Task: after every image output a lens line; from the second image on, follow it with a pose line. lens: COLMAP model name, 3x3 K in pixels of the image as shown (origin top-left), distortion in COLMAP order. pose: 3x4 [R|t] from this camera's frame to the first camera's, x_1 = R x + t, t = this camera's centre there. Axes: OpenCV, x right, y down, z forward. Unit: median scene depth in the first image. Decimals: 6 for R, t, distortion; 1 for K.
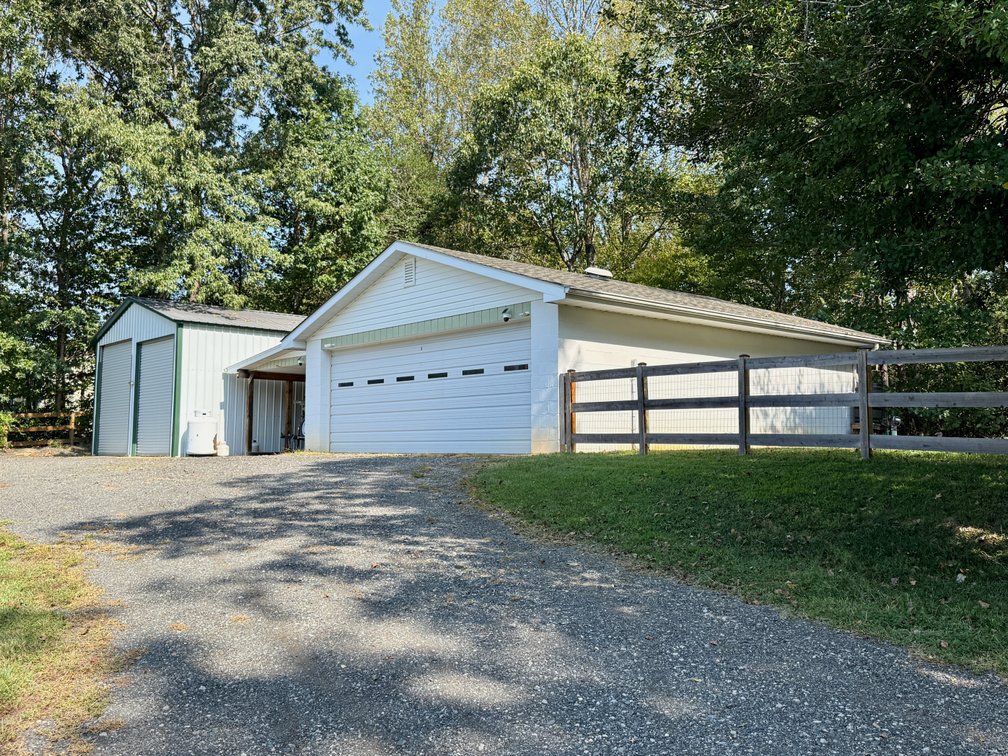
lens RADIAL K [[927.6, 0, 506.2], [0, 927.6, 410.4], [0, 0, 1]] dist [0.119818, -0.320142]
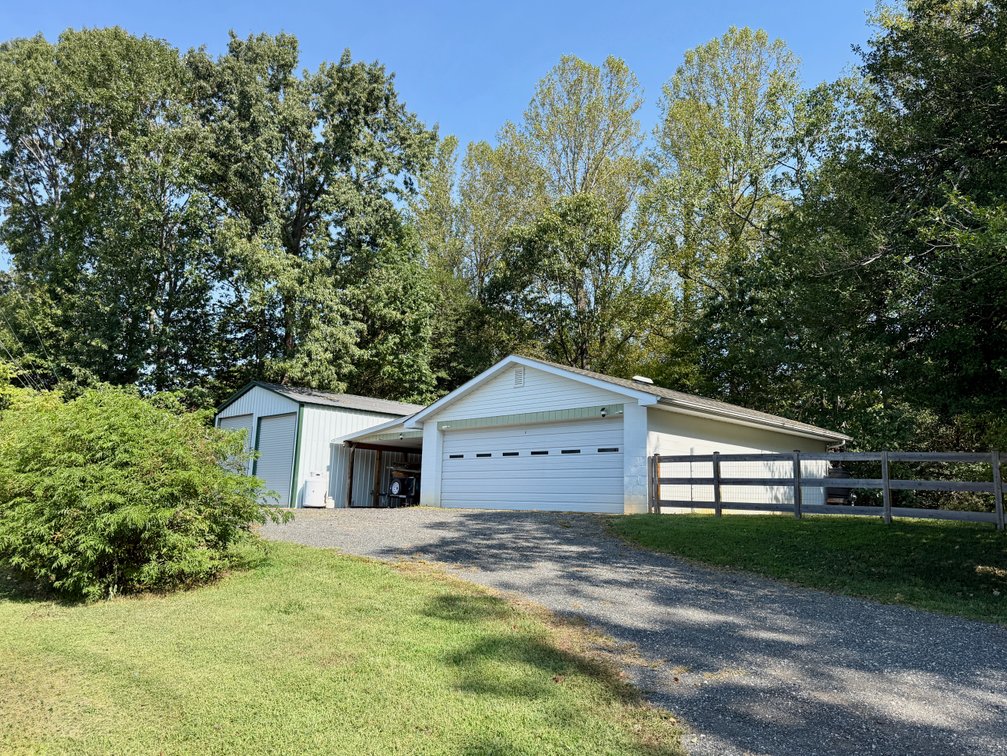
lens RADIAL K [[798.5, 0, 503.5], [0, 798.5, 378.0], [0, 0, 1]] dist [0.046877, -0.088189]
pose [[0.998146, 0.038317, 0.047281, -0.155651], [-0.032216, 0.991804, -0.123643, -0.000331], [-0.051631, 0.121891, 0.991200, -0.142147]]
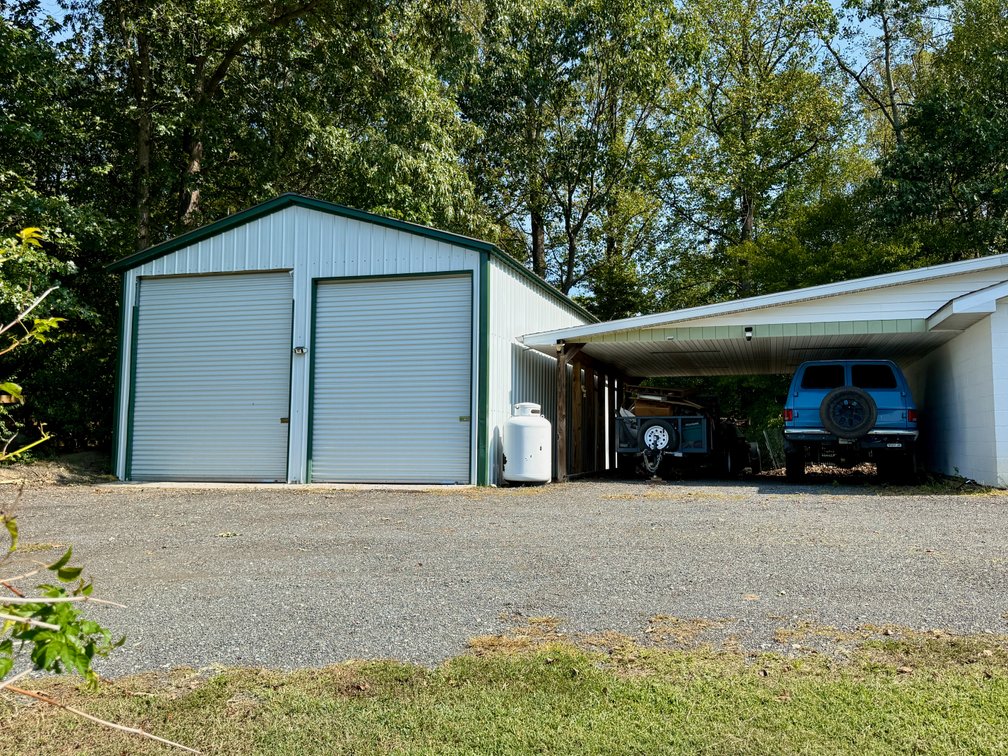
lens RADIAL K [[872.4, 0, 504.0], [0, 872.4, 378.0], [0, 0, 1]] dist [0.034791, -0.076268]
pose [[0.839799, 0.065410, 0.538943, -0.780400], [-0.035969, 0.997238, -0.064984, 0.022058], [-0.541705, 0.035188, 0.839832, 0.692597]]
